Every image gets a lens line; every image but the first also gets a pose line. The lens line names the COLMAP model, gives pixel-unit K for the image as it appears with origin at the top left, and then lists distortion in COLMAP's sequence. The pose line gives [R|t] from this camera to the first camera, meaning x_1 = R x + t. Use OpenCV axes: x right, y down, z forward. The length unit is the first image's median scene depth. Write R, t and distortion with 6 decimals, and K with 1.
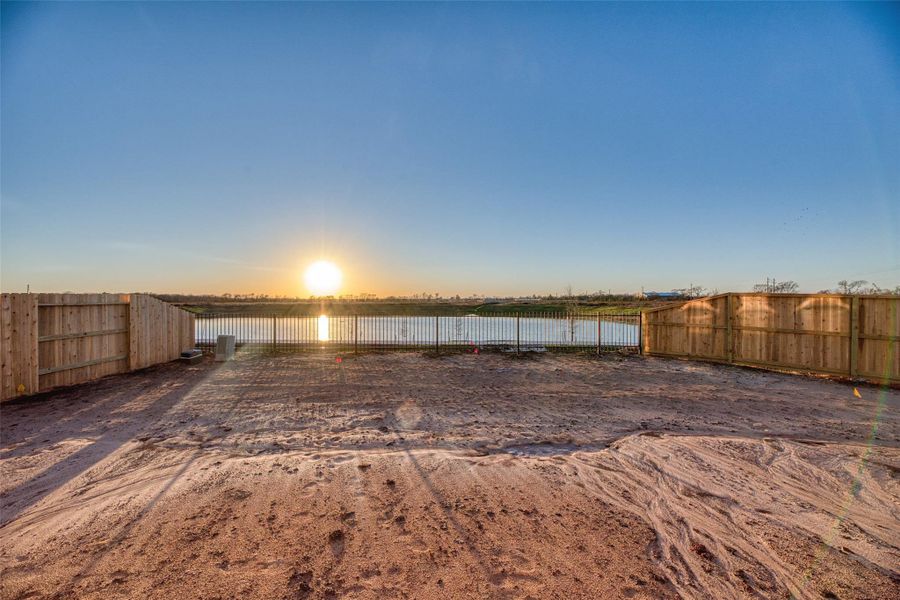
lens RADIAL K [[360.0, 0, 447.9], [0, 360.0, 302.8], [0, 0, 1]] dist [-0.003501, -0.000793]
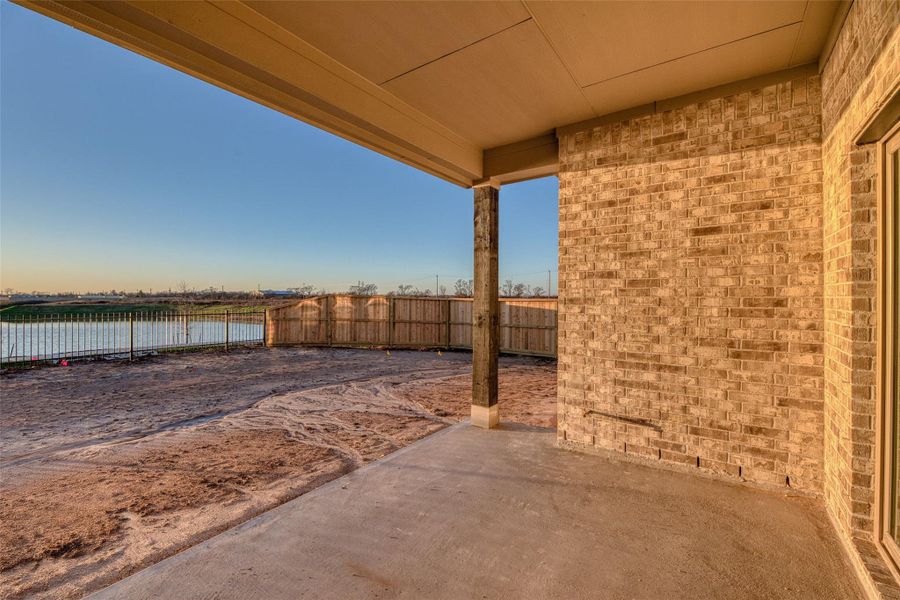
lens RADIAL K [[360.0, 0, 447.9], [0, 360.0, 302.8], [0, 0, 1]] dist [-0.003501, -0.000793]
pose [[0.560380, -0.005751, 0.828216, -0.165992], [0.001693, 0.999982, 0.005798, -0.003656], [-0.828234, -0.001847, 0.560379, -0.245315]]
